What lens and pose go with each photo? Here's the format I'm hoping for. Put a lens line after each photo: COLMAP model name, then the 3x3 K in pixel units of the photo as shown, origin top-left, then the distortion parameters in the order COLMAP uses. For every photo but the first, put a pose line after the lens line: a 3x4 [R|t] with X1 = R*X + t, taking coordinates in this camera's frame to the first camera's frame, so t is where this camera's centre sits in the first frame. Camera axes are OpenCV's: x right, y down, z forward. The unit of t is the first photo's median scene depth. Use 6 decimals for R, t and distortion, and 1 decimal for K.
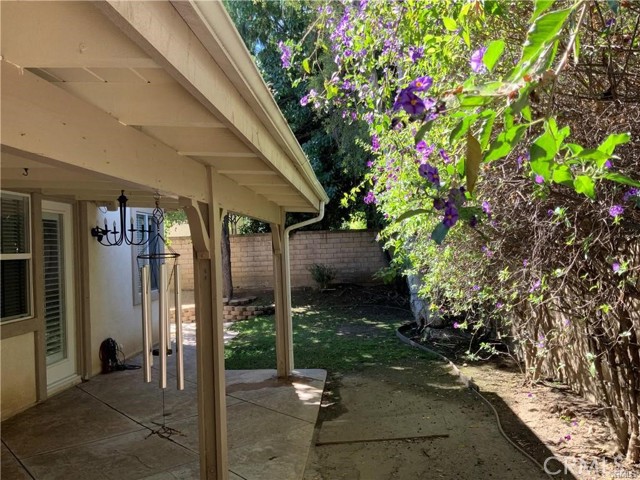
lens RADIAL K [[526.5, 0, 319.9], [0, 526.5, 238.3], [0, 0, 1]] dist [0.109453, -0.193349]
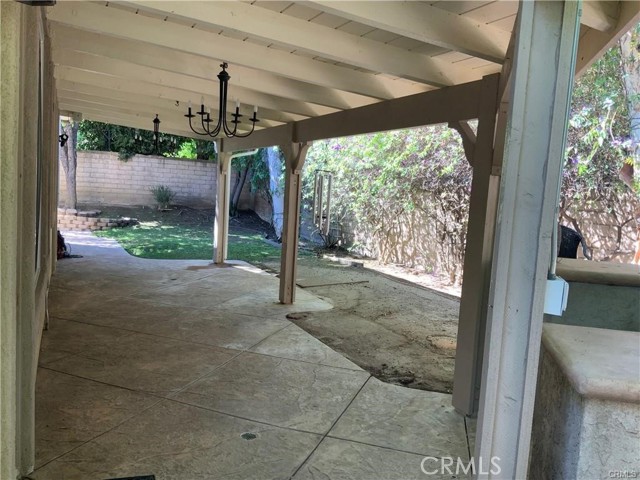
lens RADIAL K [[526.5, 0, 319.9], [0, 526.5, 238.3], [0, 0, 1]] dist [0.109453, -0.193349]
pose [[0.867251, 0.044836, 0.495849, -0.262493], [-0.103249, 0.990482, 0.091022, 0.021136], [-0.487048, -0.130135, 0.863626, -0.157646]]
